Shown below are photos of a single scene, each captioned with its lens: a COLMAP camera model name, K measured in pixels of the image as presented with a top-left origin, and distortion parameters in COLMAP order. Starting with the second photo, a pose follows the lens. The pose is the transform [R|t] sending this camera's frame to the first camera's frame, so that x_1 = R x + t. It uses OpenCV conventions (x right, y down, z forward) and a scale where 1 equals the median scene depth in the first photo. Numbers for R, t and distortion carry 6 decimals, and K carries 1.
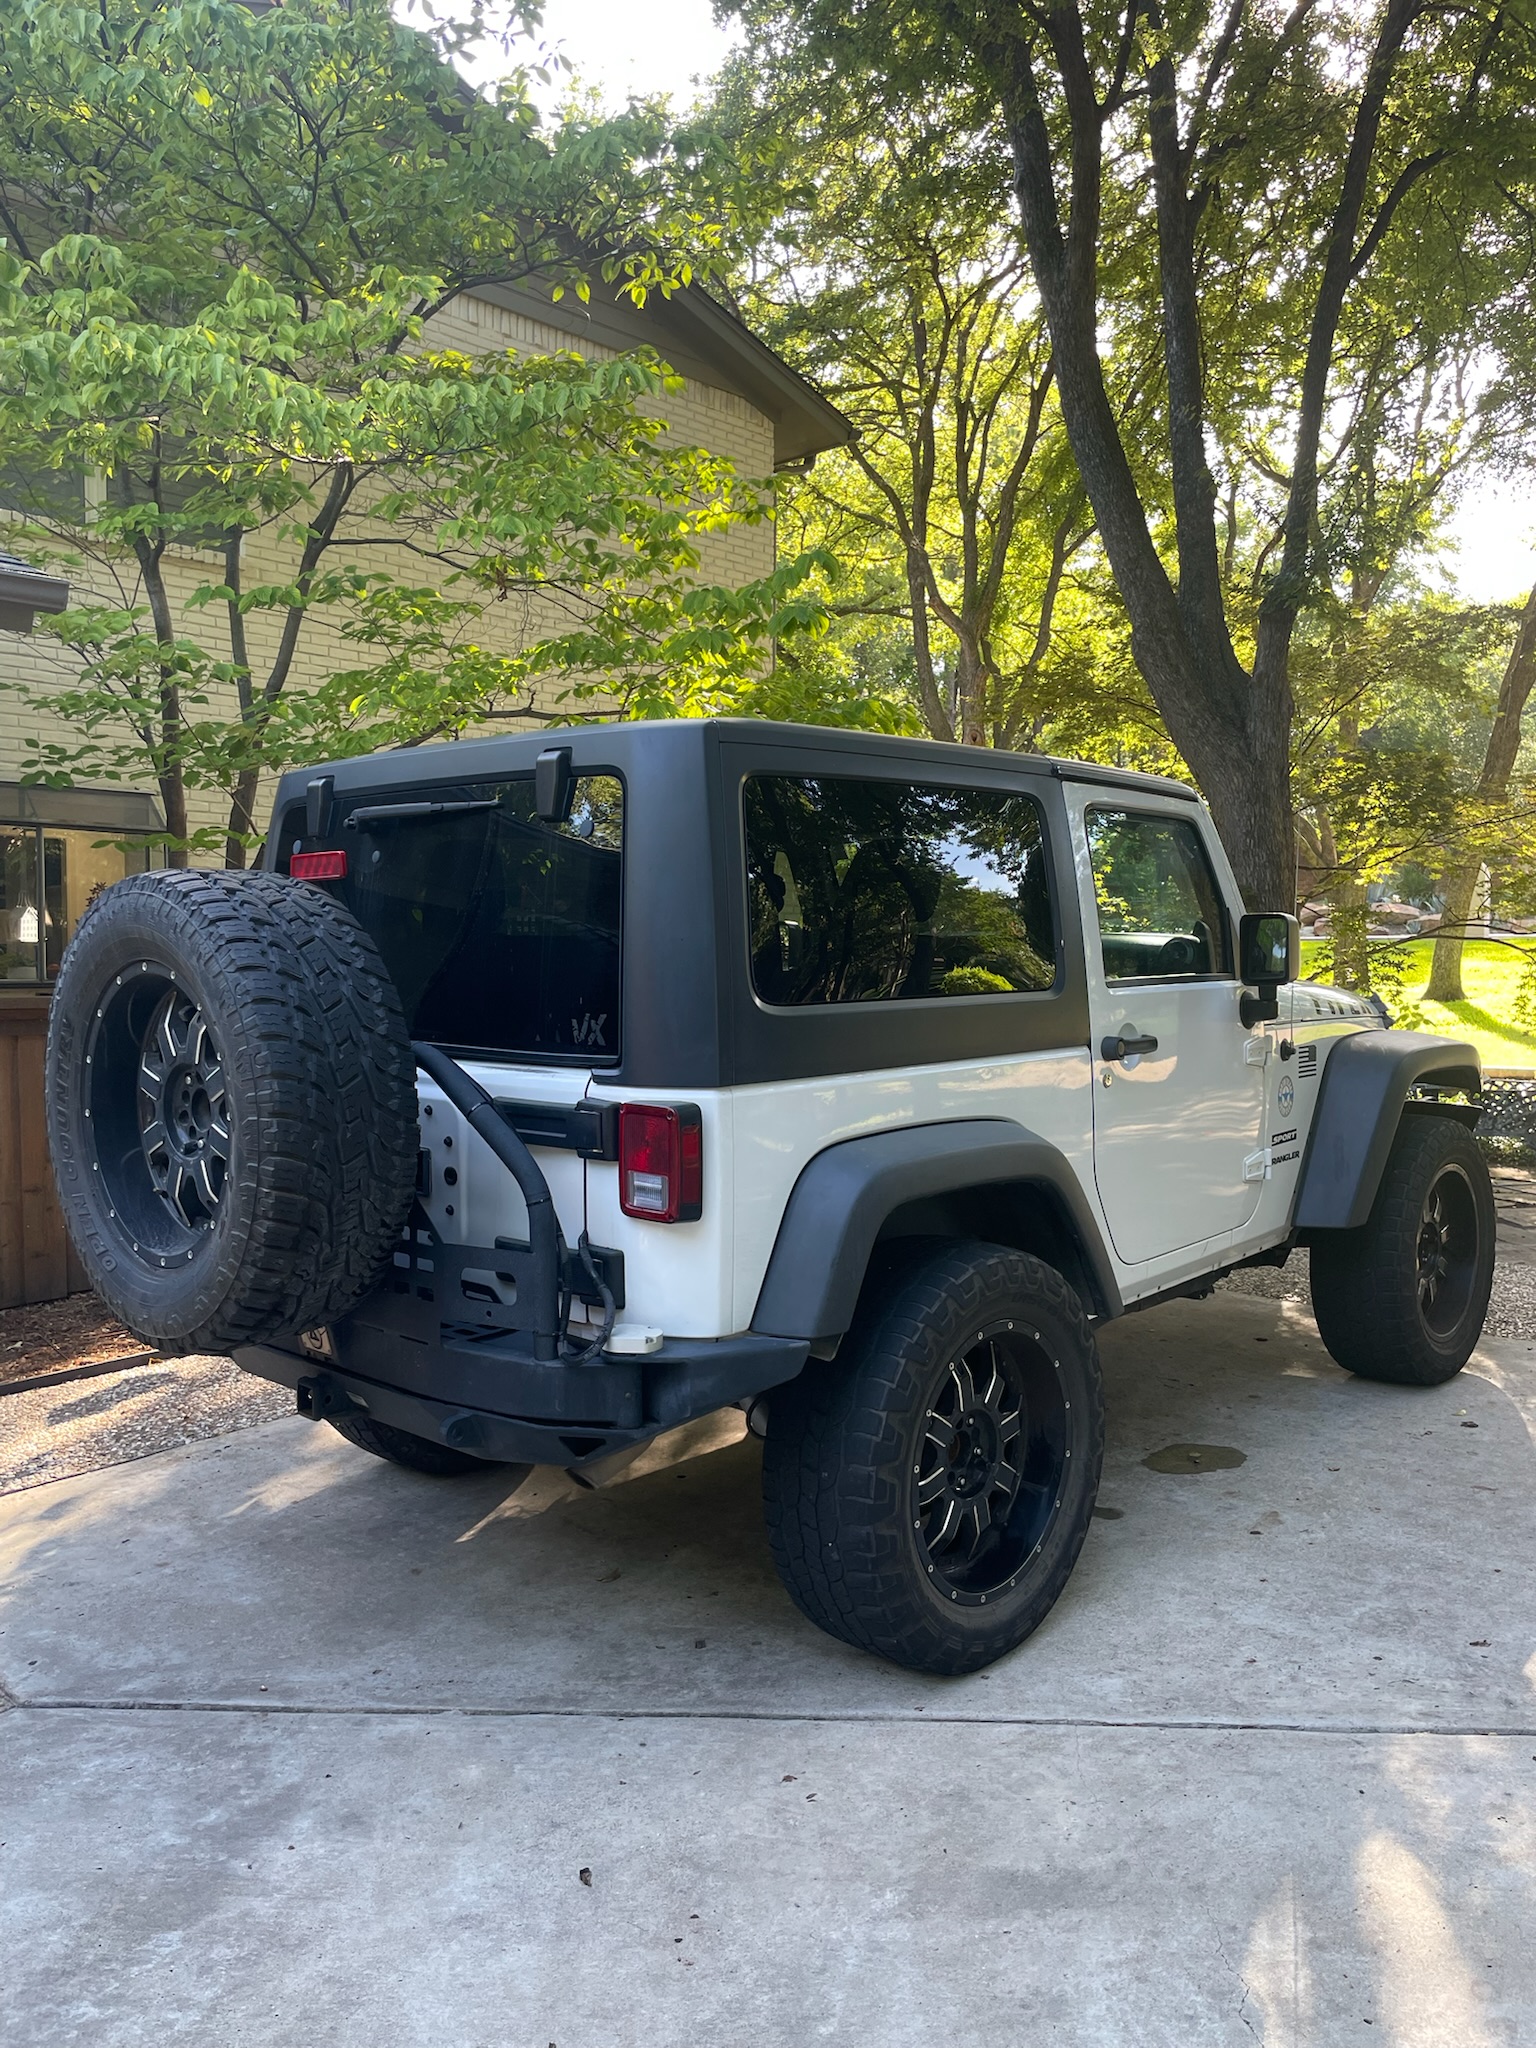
lens RADIAL K [[1526.9, 0, 768.0], [0, 1526.9, 1024.0], [0, 0, 1]] dist [0.092996, -0.122950]
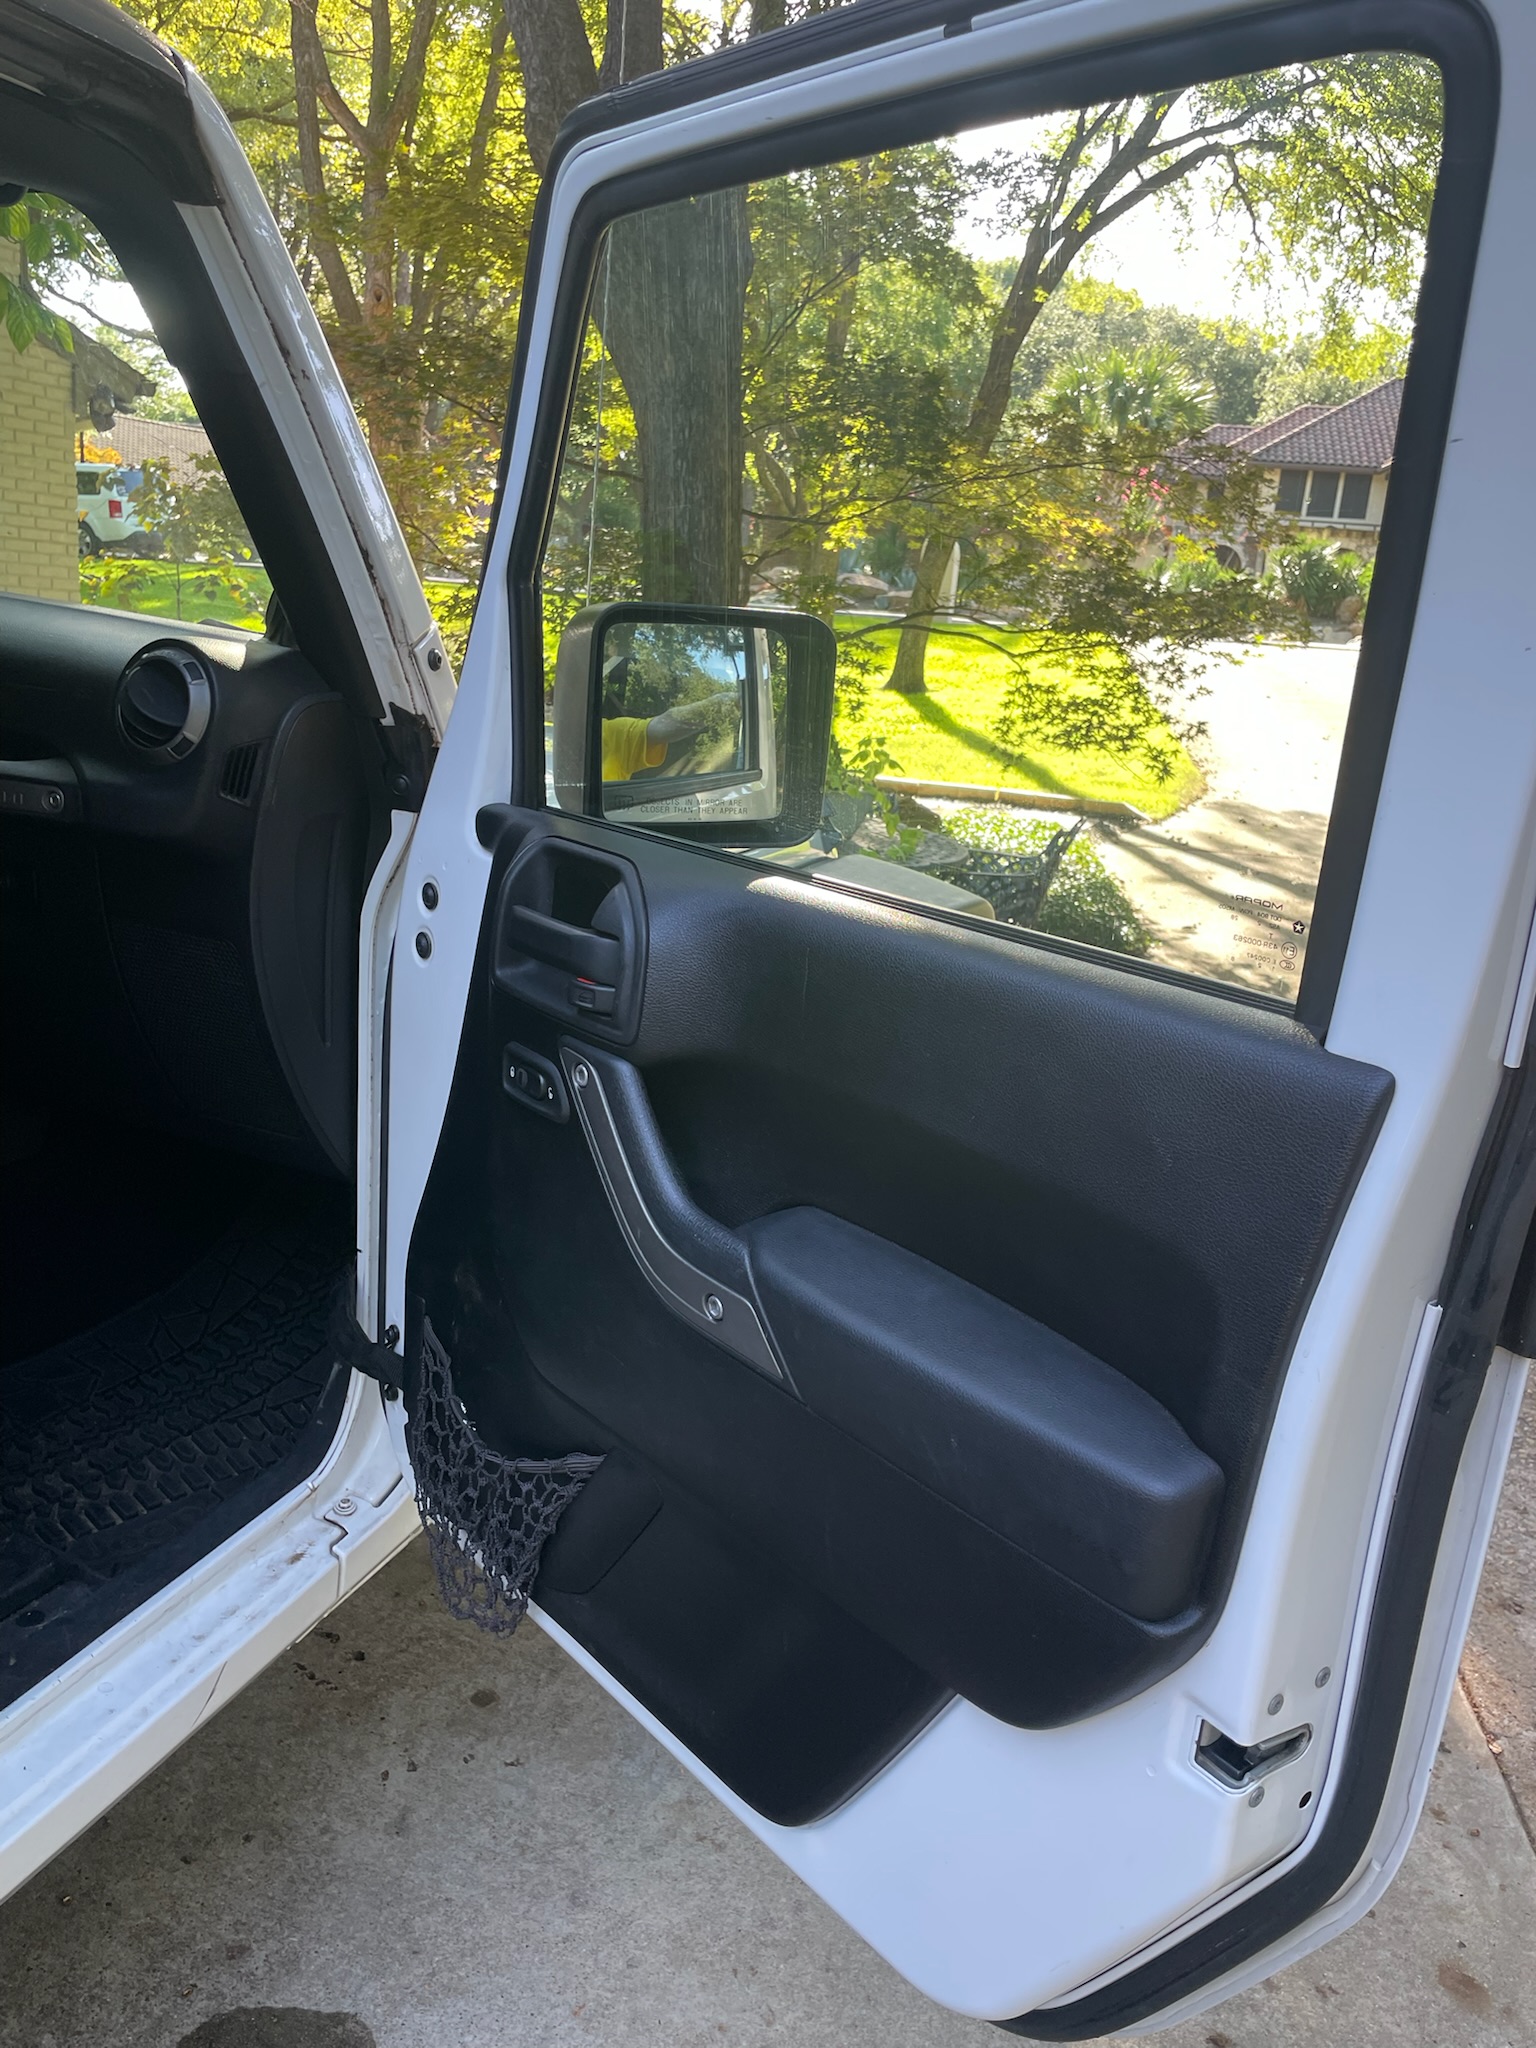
lens RADIAL K [[1526.9, 0, 768.0], [0, 1526.9, 1024.0], [0, 0, 1]] dist [0.092996, -0.122950]
pose [[0.944294, -0.006839, 0.329031, 0.101955], [-0.067282, 0.974656, 0.213351, -0.020406], [-0.322151, -0.223604, 0.919902, 0.250753]]
